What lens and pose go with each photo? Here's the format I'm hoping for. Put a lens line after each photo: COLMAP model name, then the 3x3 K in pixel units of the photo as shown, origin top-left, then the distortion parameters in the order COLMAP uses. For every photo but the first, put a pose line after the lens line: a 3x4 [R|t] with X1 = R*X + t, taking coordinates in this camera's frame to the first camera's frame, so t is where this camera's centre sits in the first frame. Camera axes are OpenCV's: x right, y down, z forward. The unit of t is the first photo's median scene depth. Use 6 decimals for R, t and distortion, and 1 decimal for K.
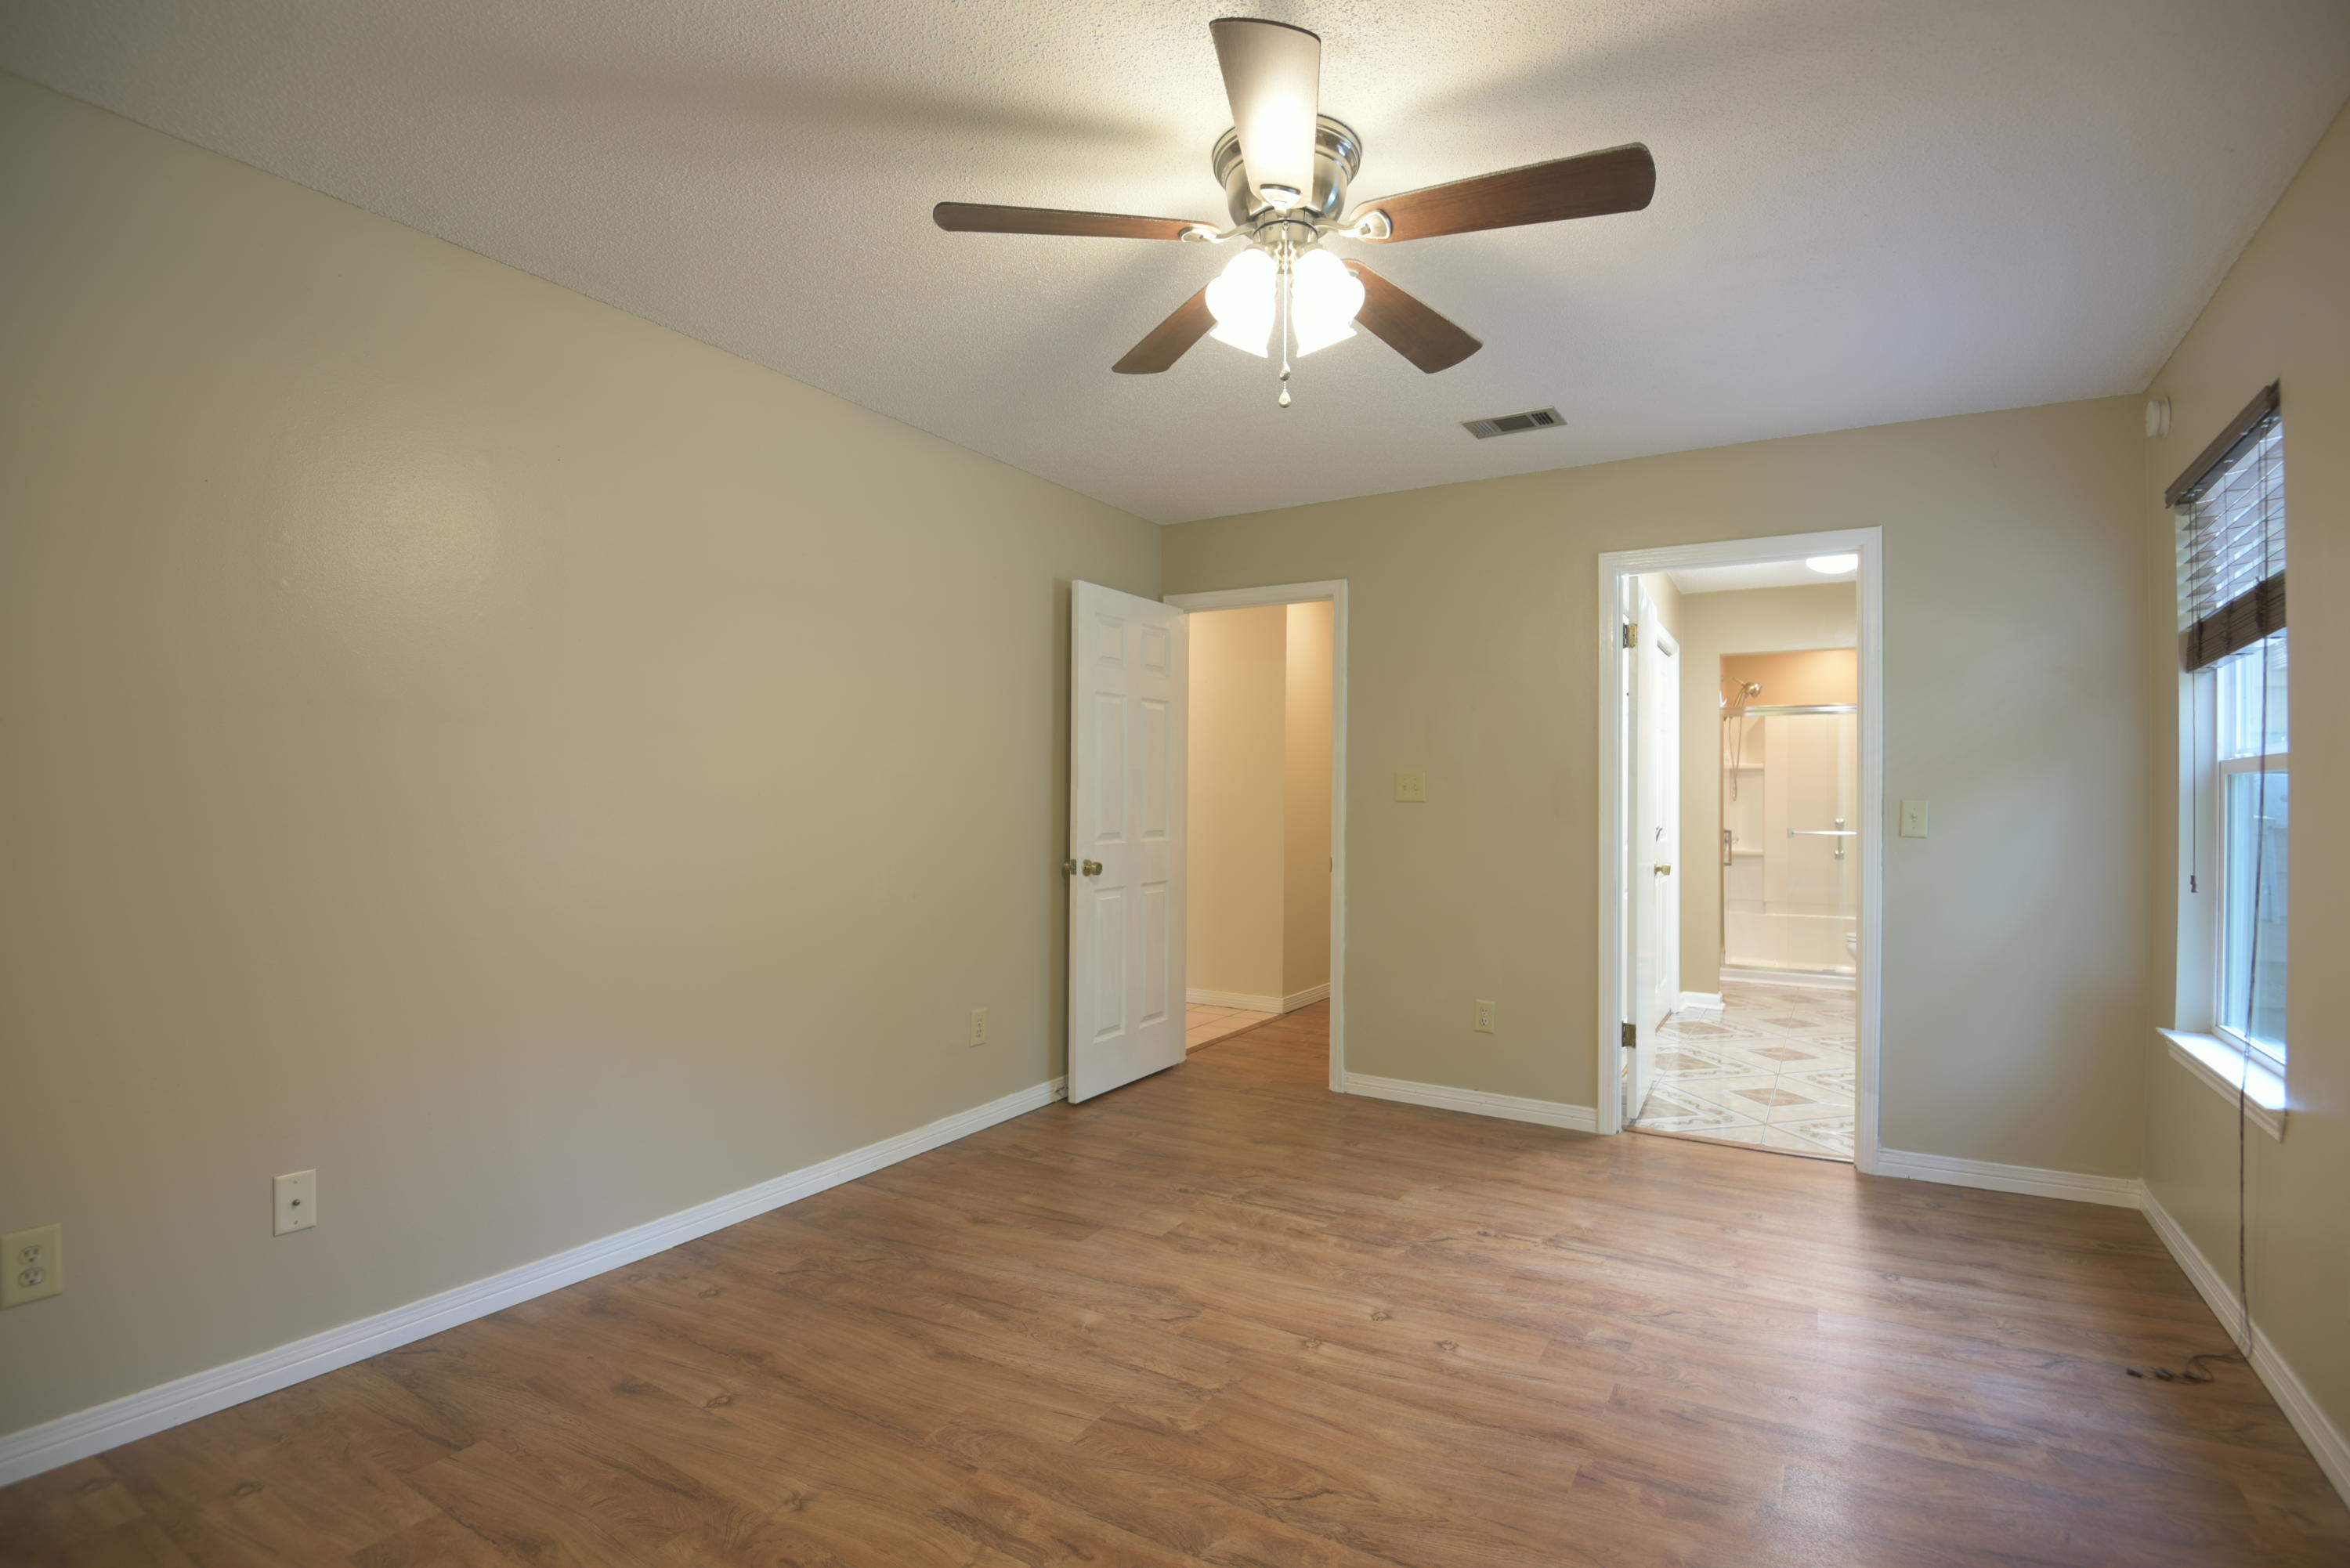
lens RADIAL K [[1085.9, 0, 1190.7], [0, 1085.9, 791.6], [0, 0, 1]] dist [0.000655, -0.032223]
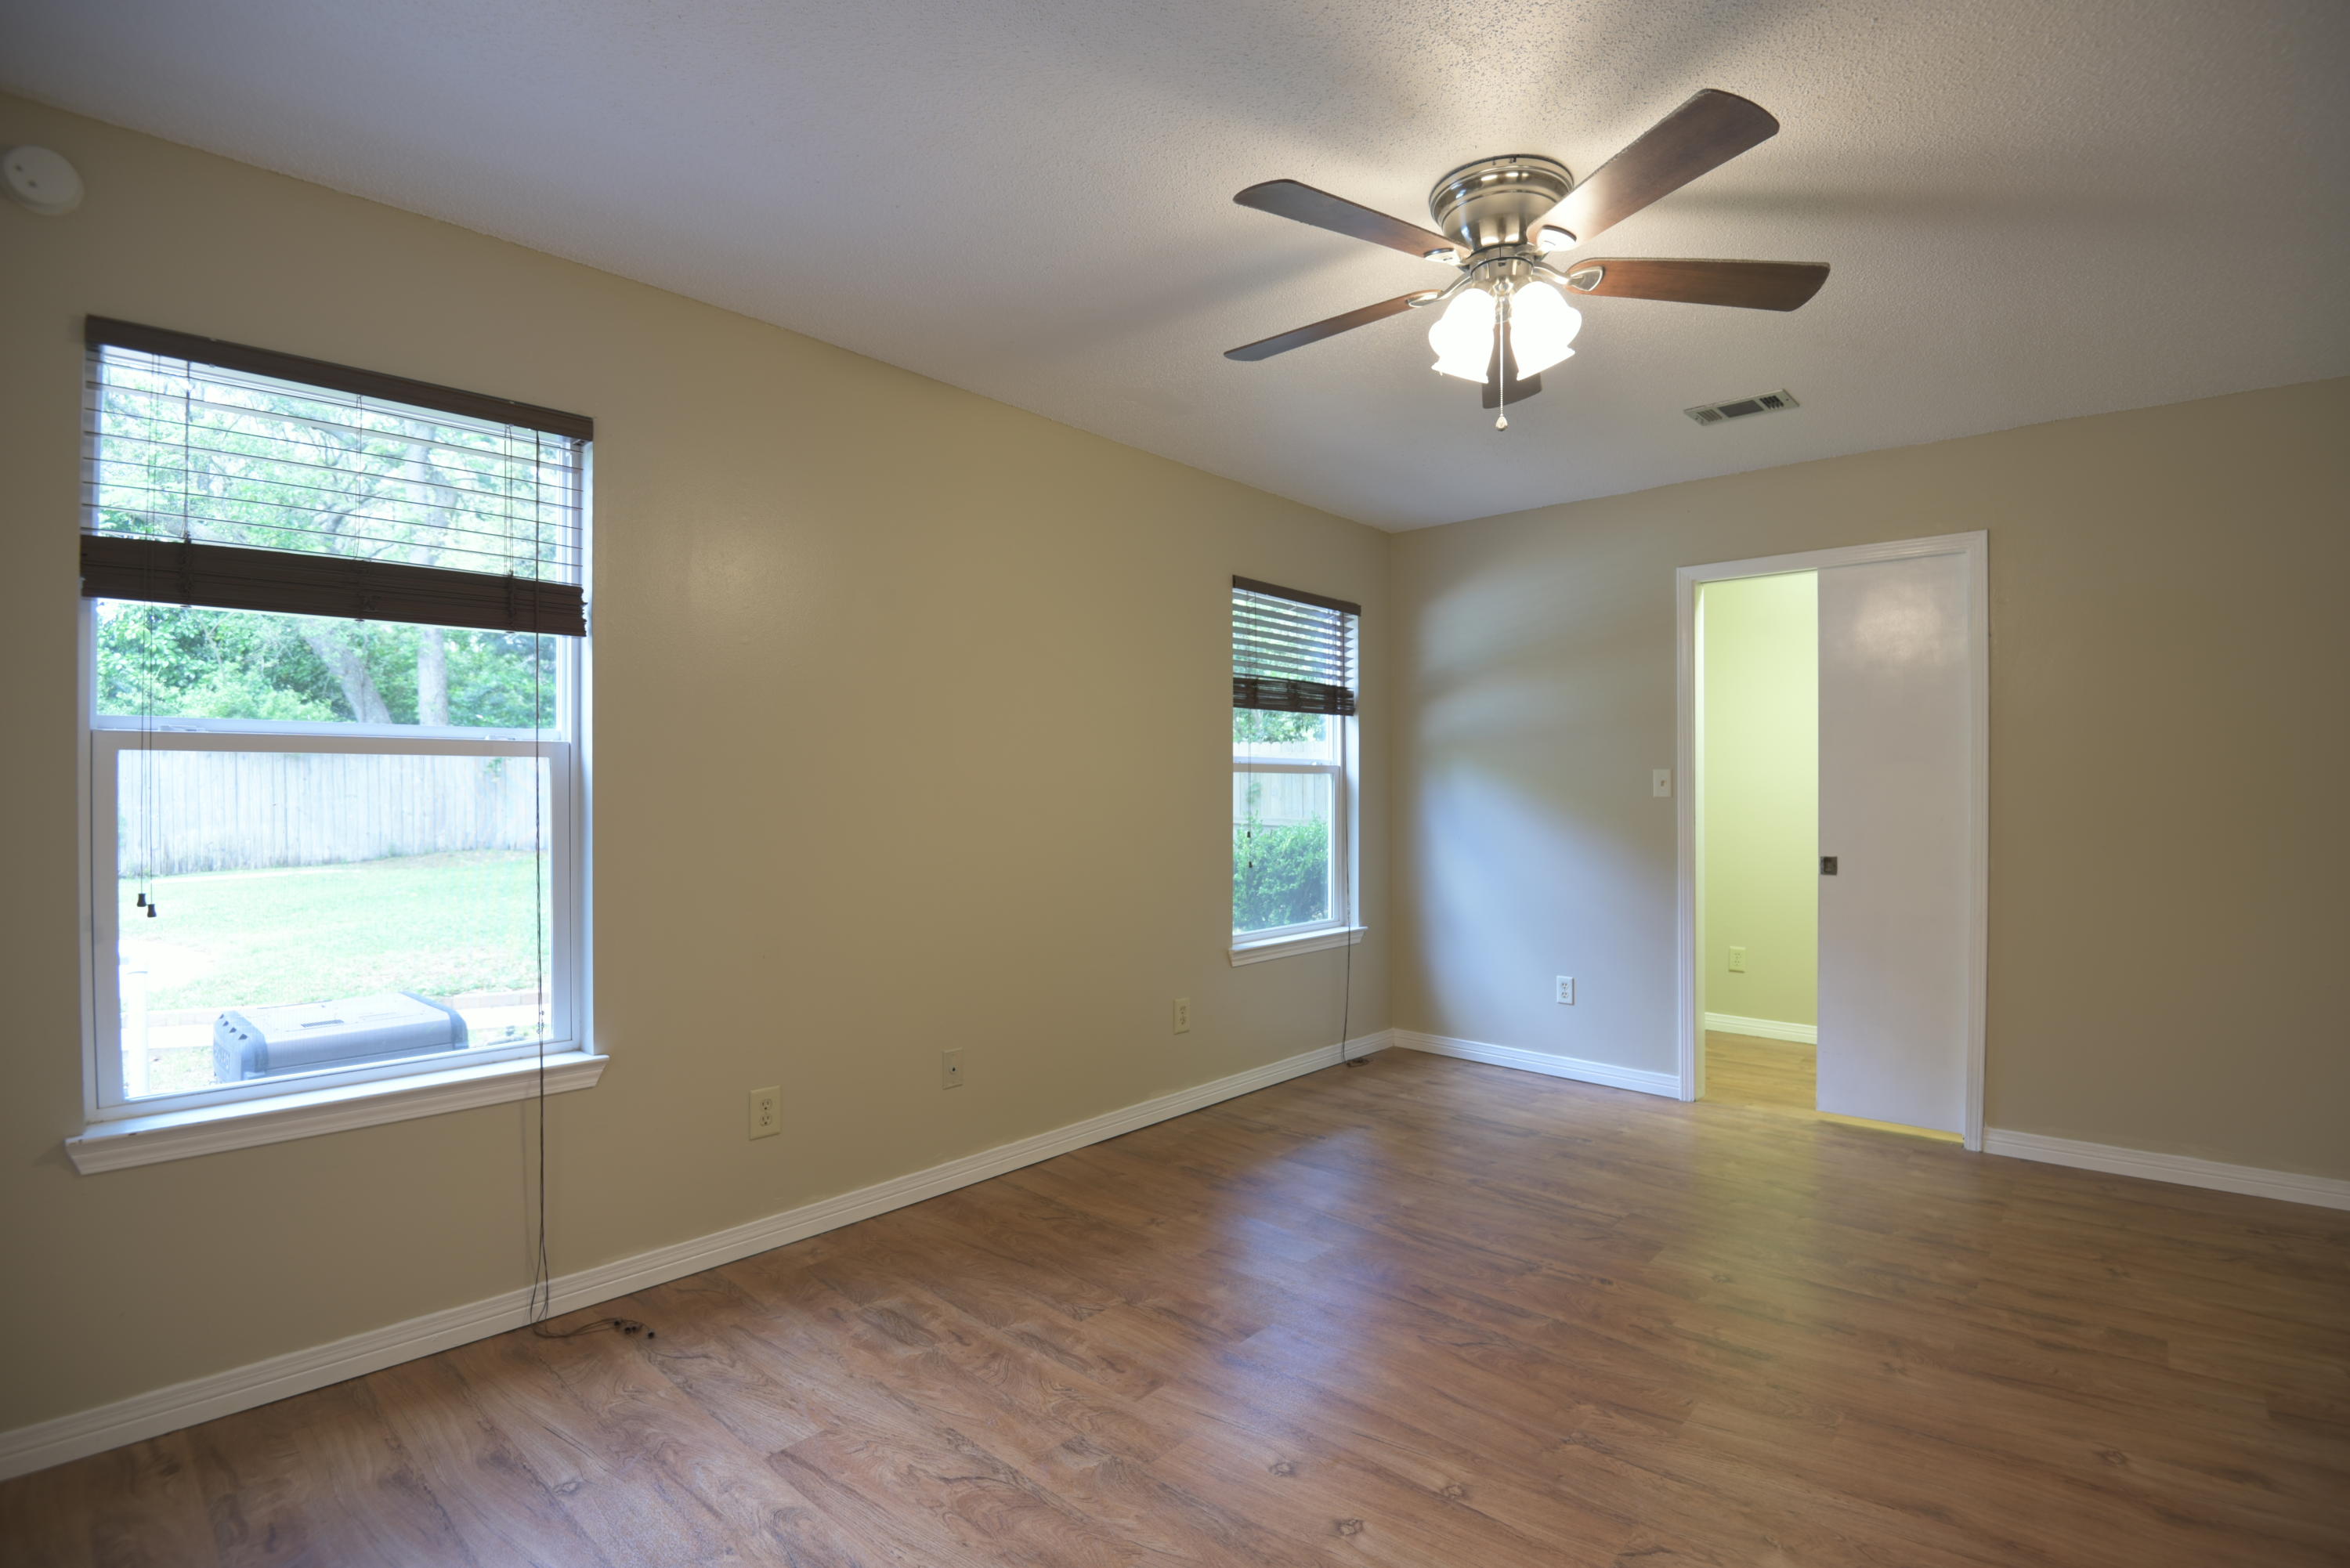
lens RADIAL K [[1085.9, 0, 1190.7], [0, 1085.9, 791.6], [0, 0, 1]] dist [0.000655, -0.032223]
pose [[-0.981496, -0.008843, 0.191277, 0.157440], [-0.010134, 0.999932, -0.005774, 0.009926], [-0.191213, -0.007605, -0.981519, 1.846074]]
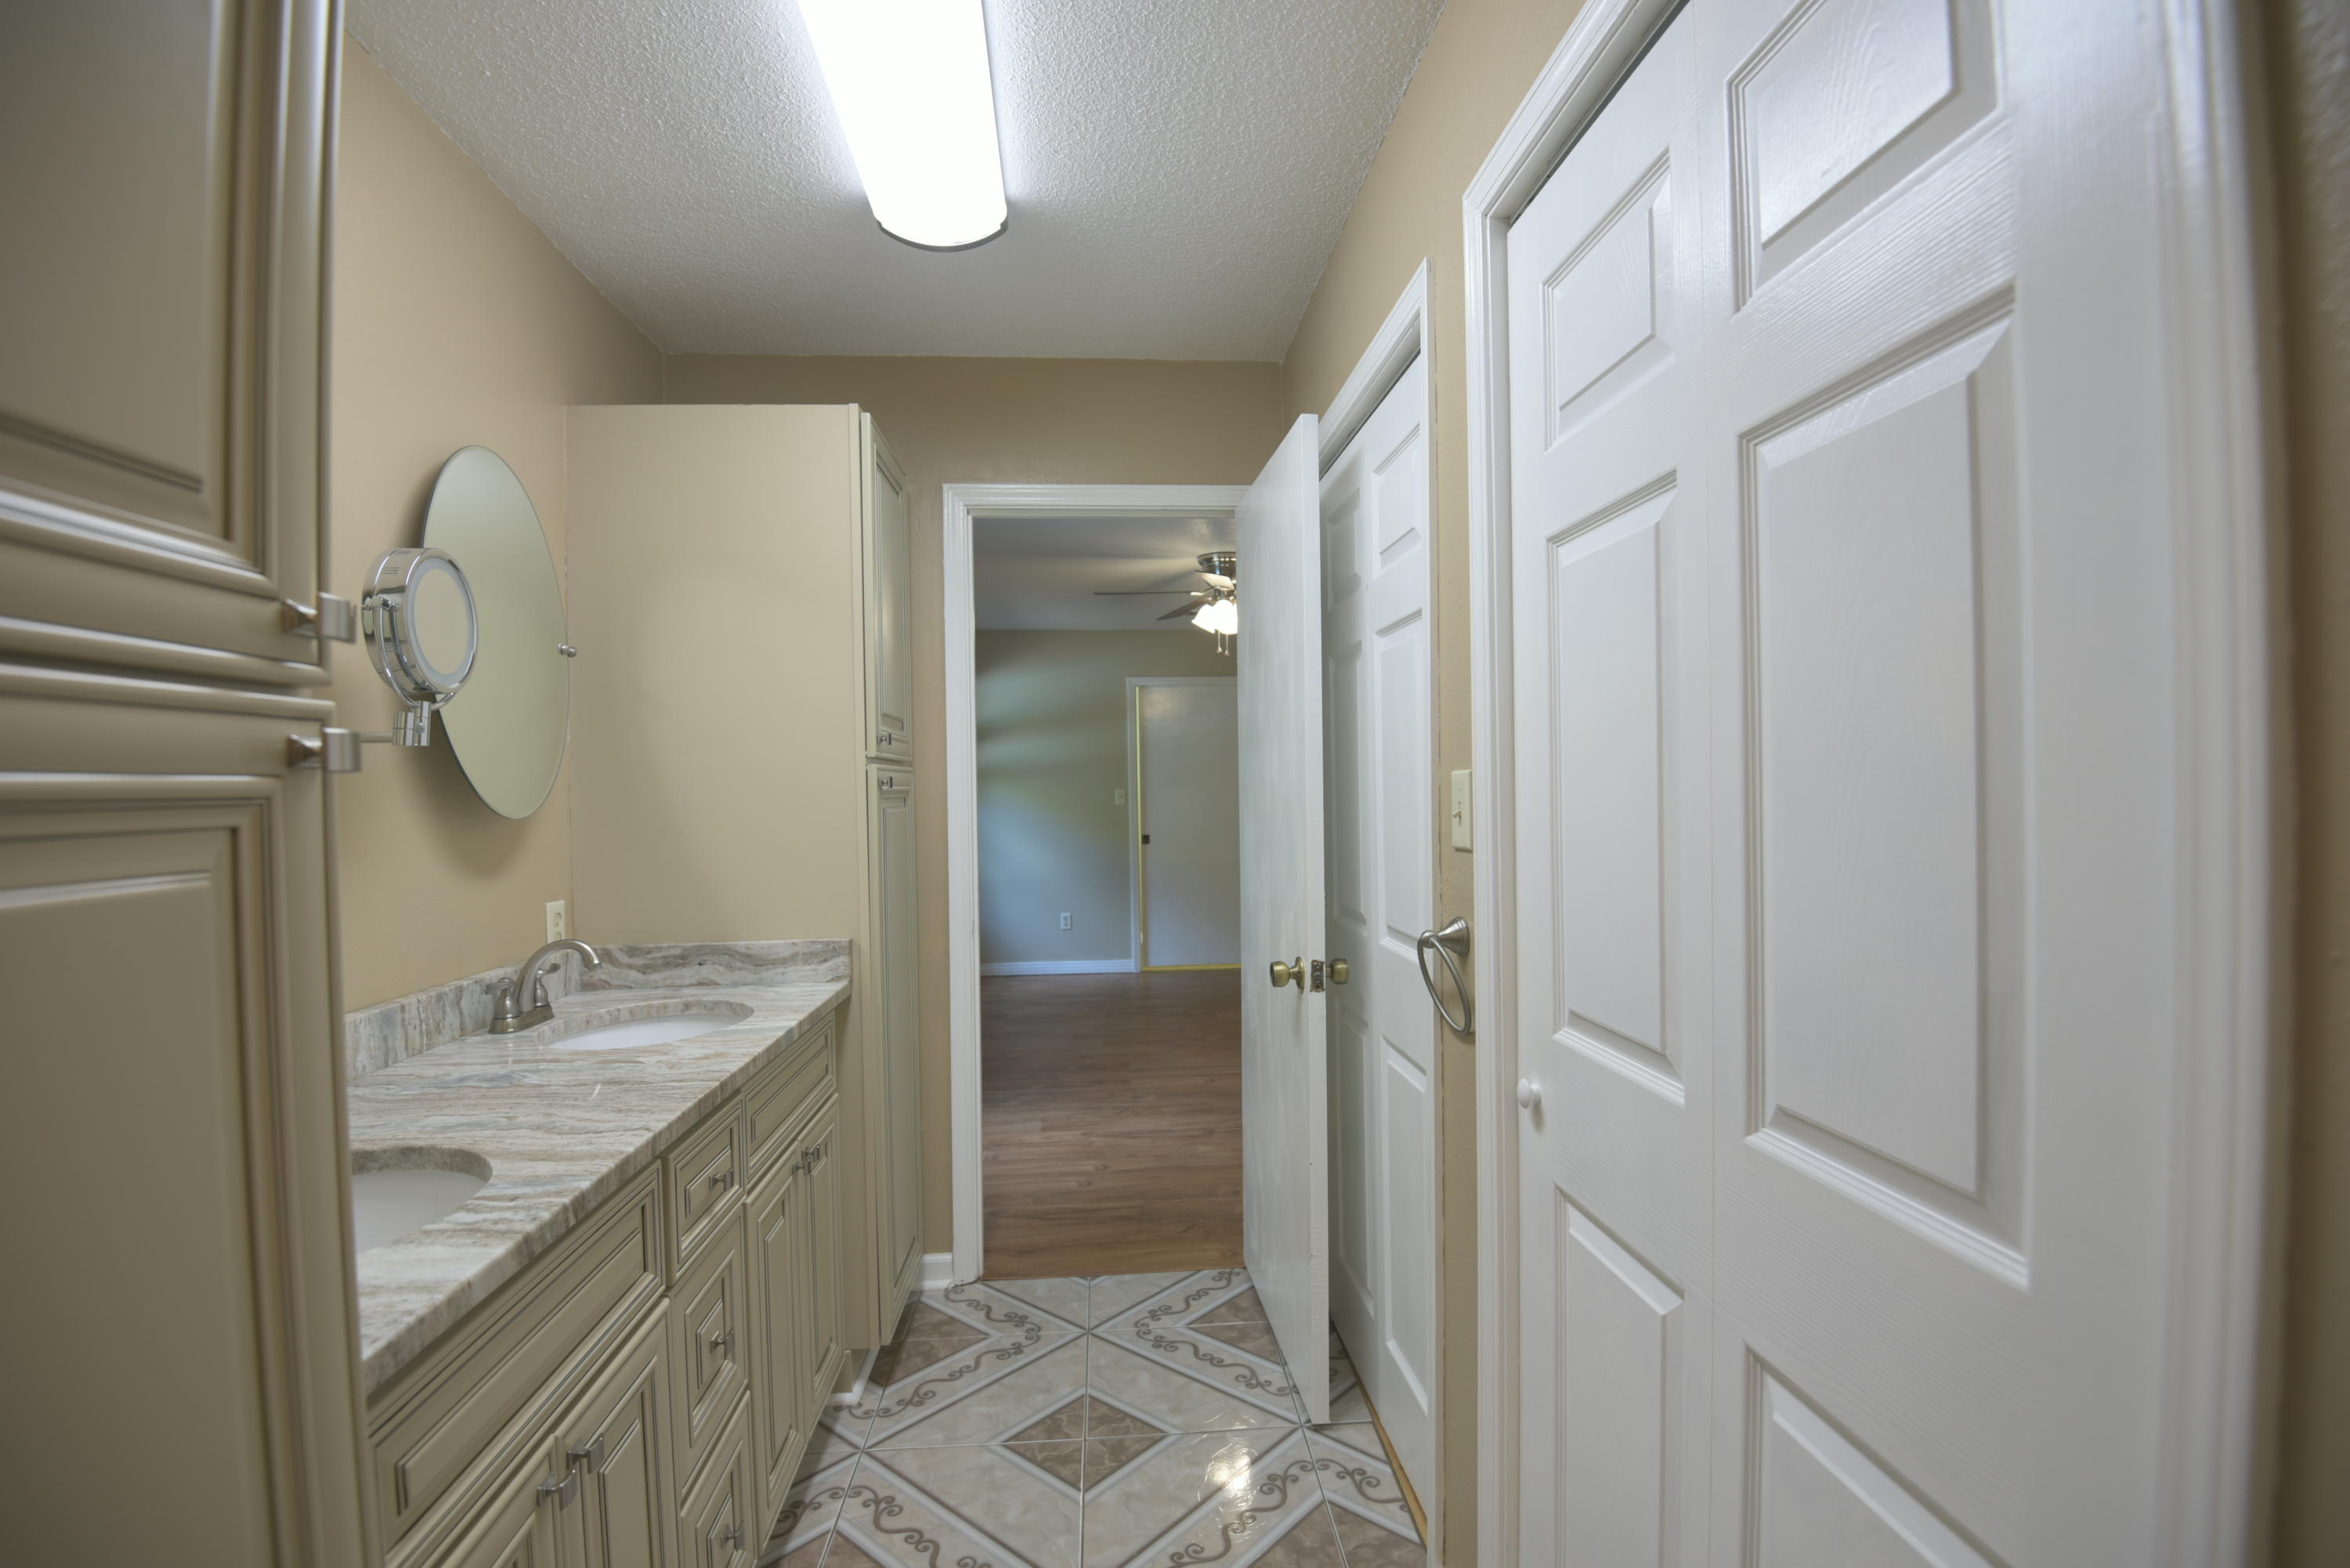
lens RADIAL K [[1085.9, 0, 1190.7], [0, 1085.9, 791.6], [0, 0, 1]] dist [0.000655, -0.032223]
pose [[-0.812373, 0.008061, -0.583083, 1.458689], [0.016781, 0.999814, -0.009557, -0.004599], [0.582897, -0.017548, -0.812356, 2.667983]]
